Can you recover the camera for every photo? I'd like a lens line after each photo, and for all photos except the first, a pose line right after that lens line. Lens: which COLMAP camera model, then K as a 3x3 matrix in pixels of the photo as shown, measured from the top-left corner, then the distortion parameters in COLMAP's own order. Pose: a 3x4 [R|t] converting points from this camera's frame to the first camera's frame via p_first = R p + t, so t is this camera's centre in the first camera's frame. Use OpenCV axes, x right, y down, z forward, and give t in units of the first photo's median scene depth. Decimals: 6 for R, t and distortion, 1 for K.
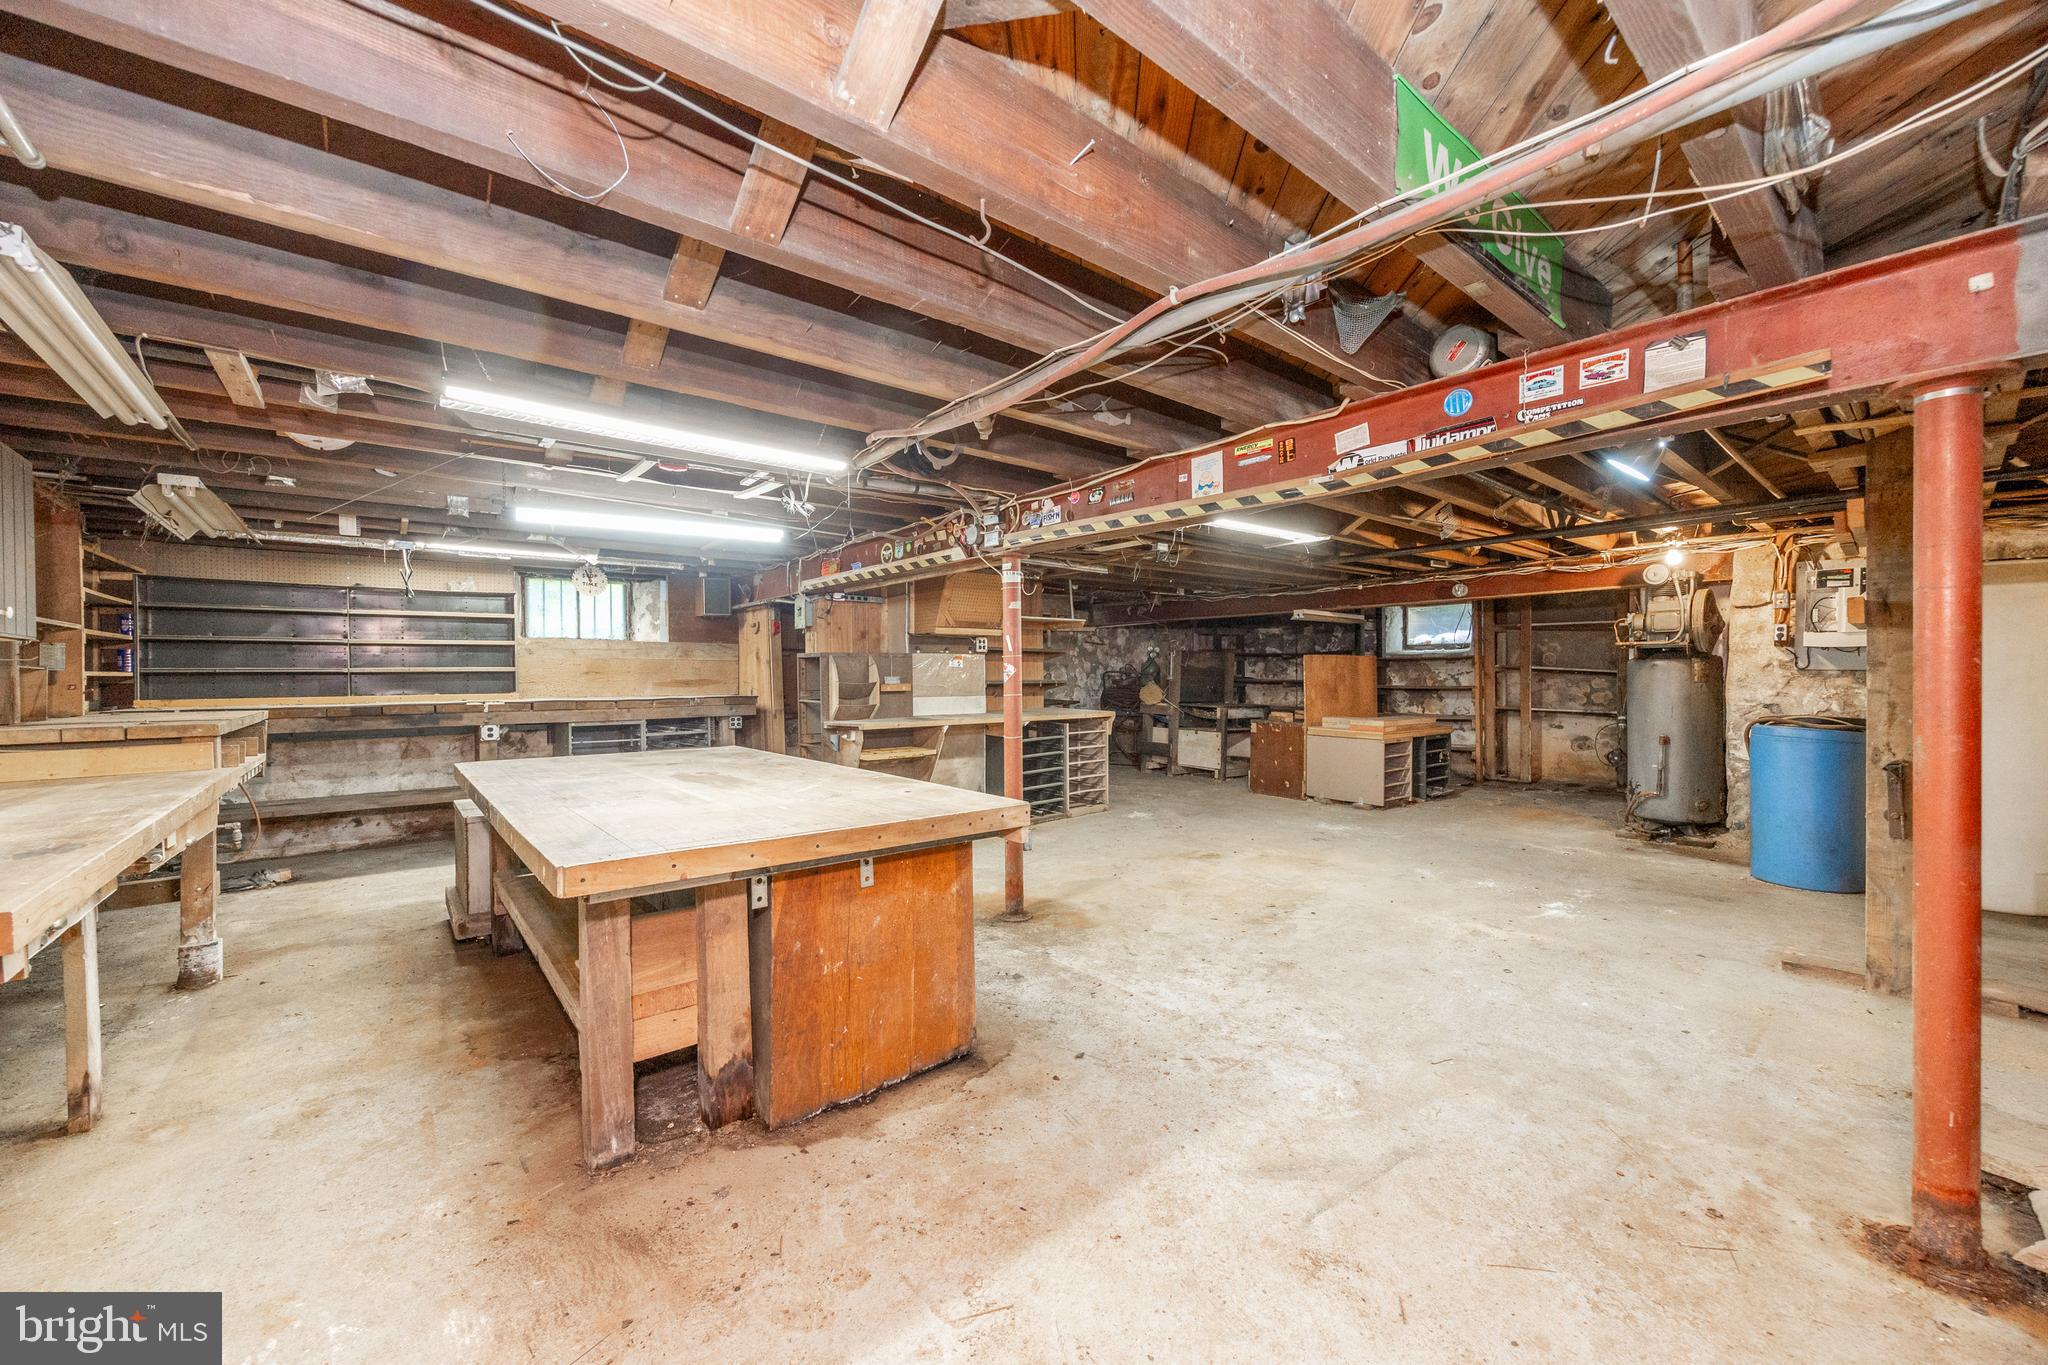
lens RADIAL K [[774.3, 0, 1019.3], [0, 774.3, 677.7], [0, 0, 1]] dist [-0.003794, 0.000109]
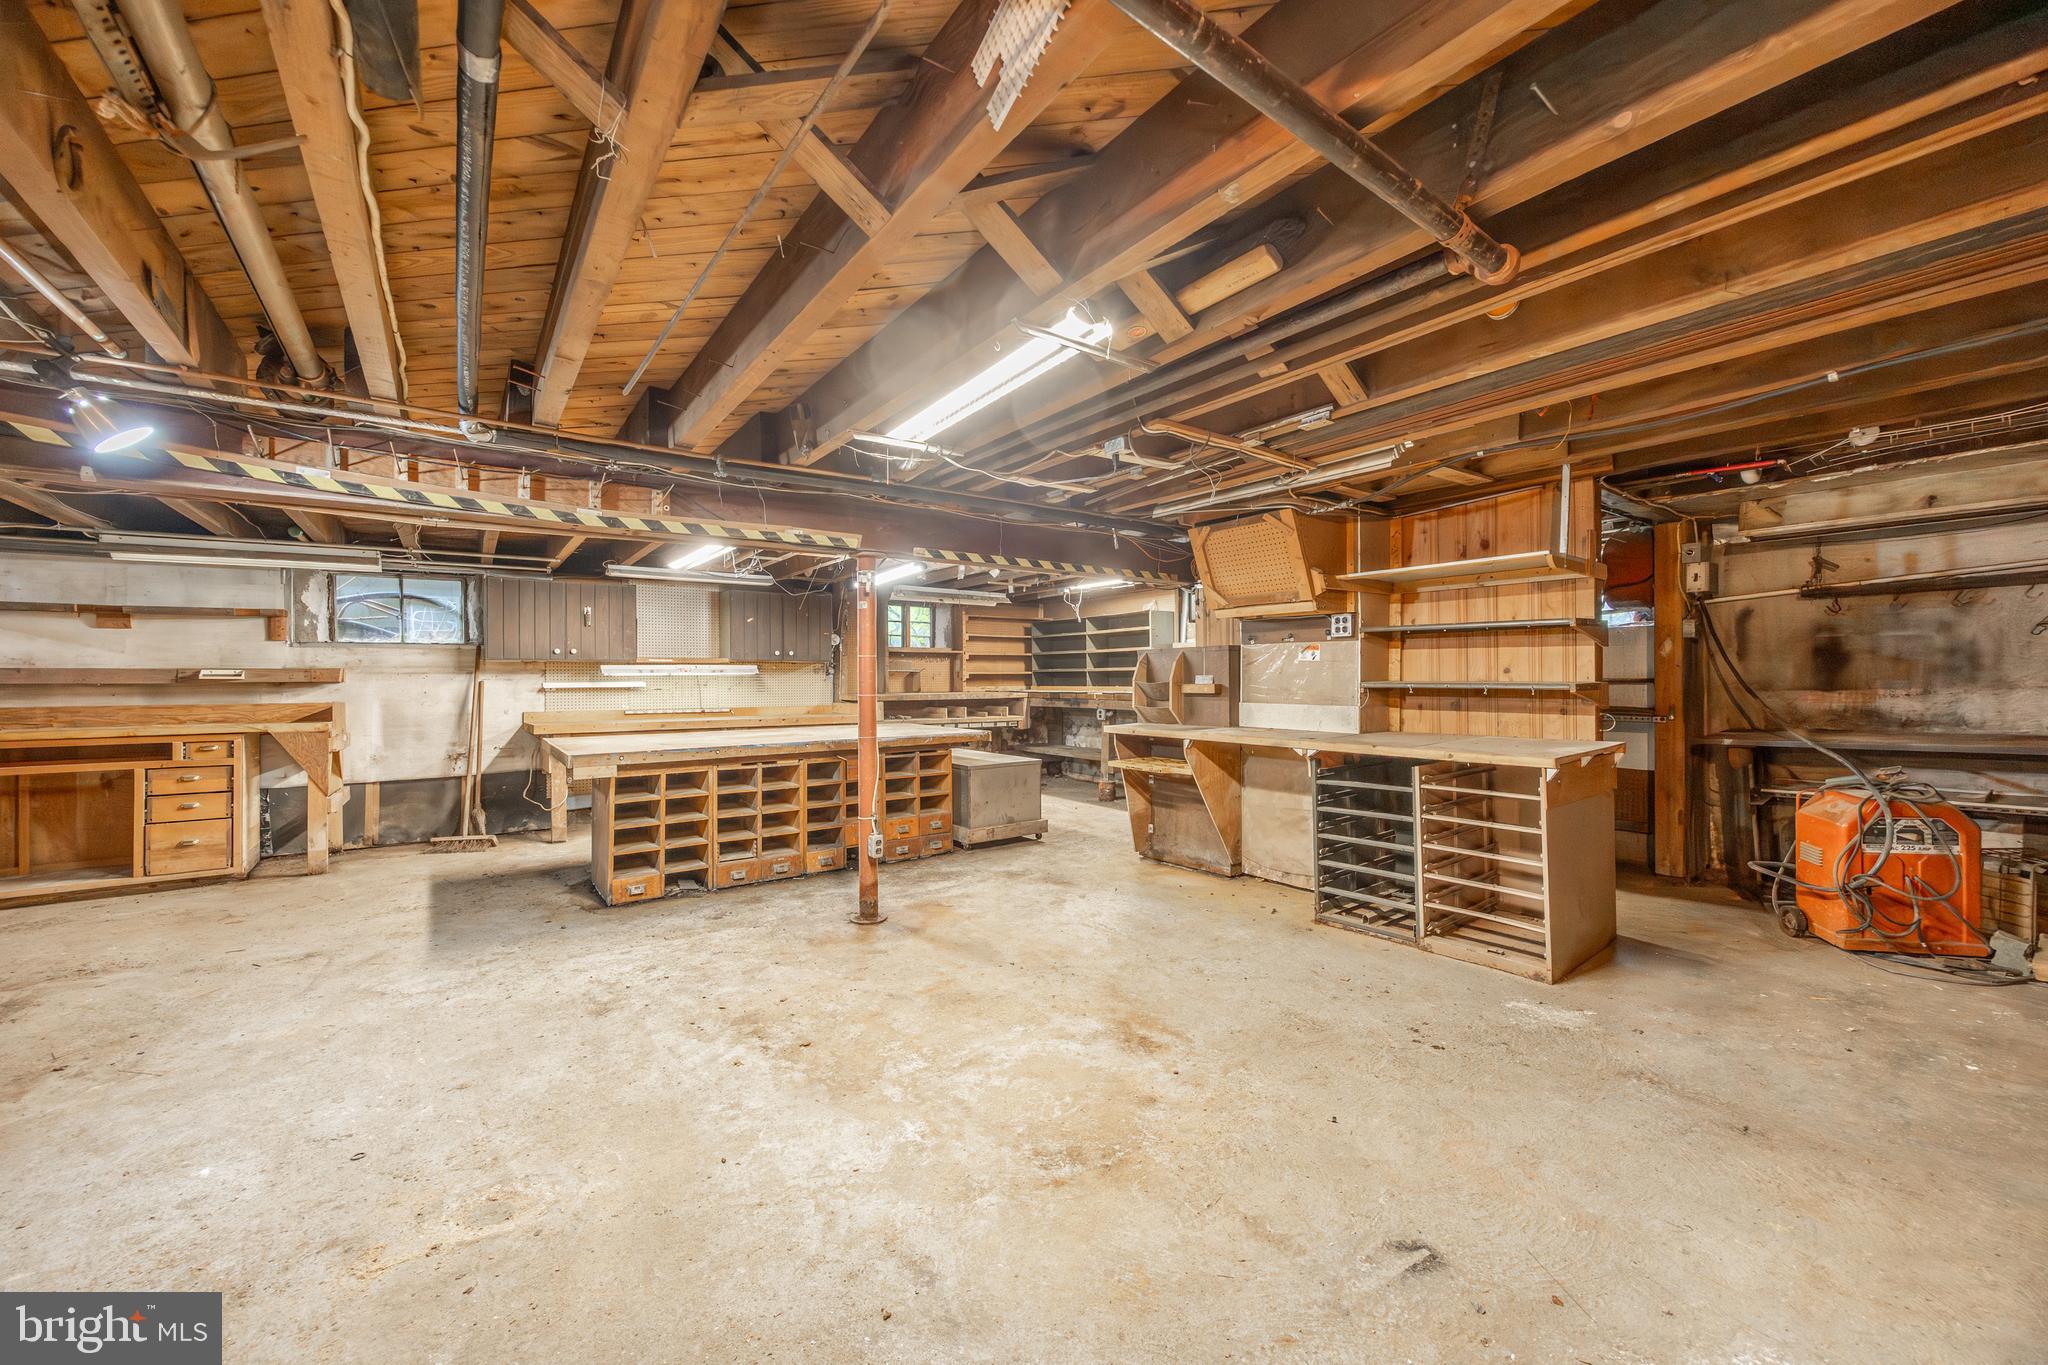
lens RADIAL K [[774.3, 0, 1019.3], [0, 774.3, 677.7], [0, 0, 1]] dist [-0.003794, 0.000109]
pose [[-0.058488, 0.004845, -0.998276, 1.147343], [0.002403, 0.999986, 0.004713, -0.005590], [0.998285, -0.002123, -0.058499, 1.476864]]
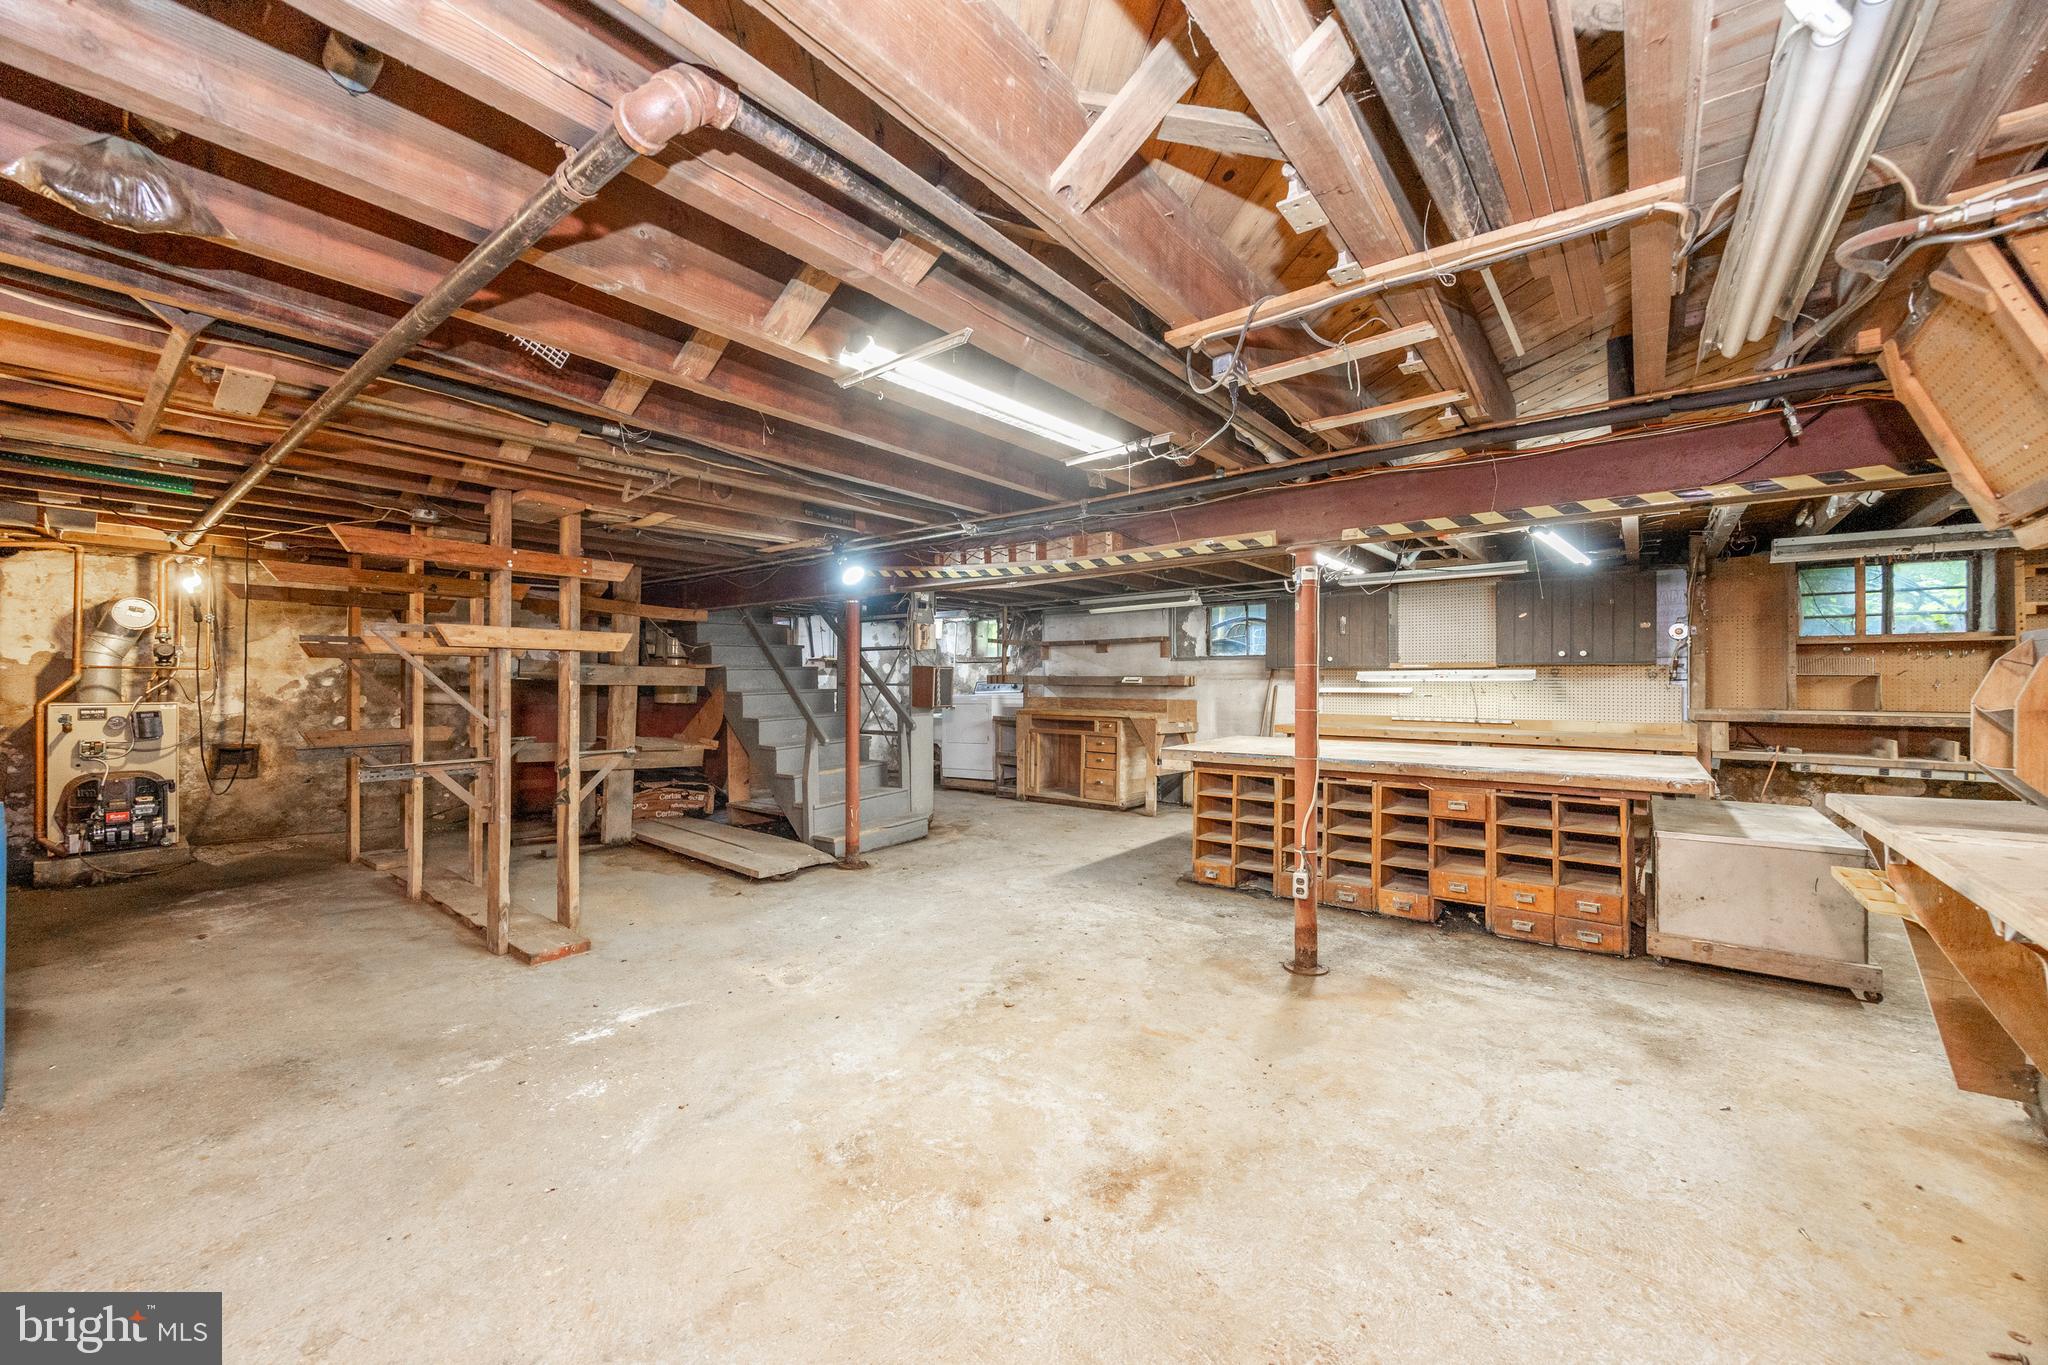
lens RADIAL K [[774.3, 0, 1019.3], [0, 774.3, 677.7], [0, 0, 1]] dist [-0.003794, 0.000109]
pose [[-0.979168, 0.004094, -0.203009, 0.564888], [0.004054, 0.999992, 0.000616, -0.018713], [0.203010, -0.000219, -0.979177, 2.097550]]
